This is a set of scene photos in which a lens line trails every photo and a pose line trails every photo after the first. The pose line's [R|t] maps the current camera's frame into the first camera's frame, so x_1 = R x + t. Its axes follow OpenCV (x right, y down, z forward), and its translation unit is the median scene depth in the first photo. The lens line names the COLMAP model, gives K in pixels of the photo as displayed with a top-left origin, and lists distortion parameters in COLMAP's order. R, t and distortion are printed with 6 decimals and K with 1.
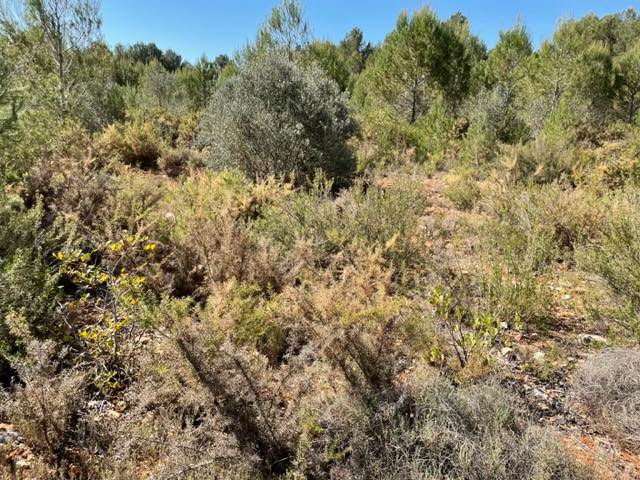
lens RADIAL K [[483.5, 0, 314.5], [0, 483.5, 239.7], [0, 0, 1]] dist [0.045058, -0.050750]
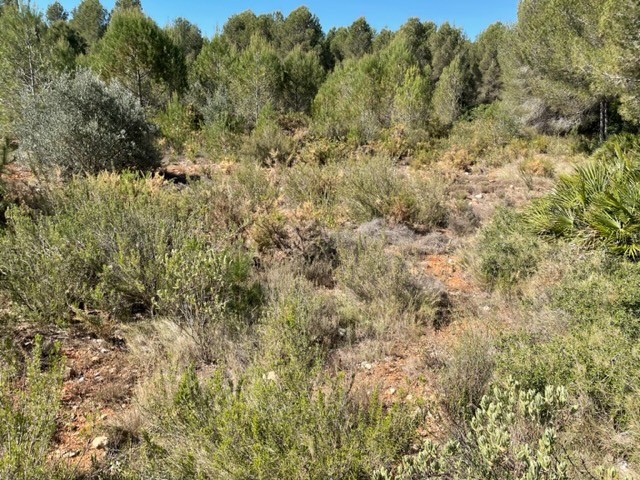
lens RADIAL K [[483.5, 0, 324.8], [0, 483.5, 244.7], [0, 0, 1]] dist [0.045058, -0.050750]
pose [[0.799523, -0.170249, 0.576002, -0.227024], [0.139940, 0.985396, 0.097010, 0.007541], [-0.584106, 0.003044, 0.811671, -0.214640]]
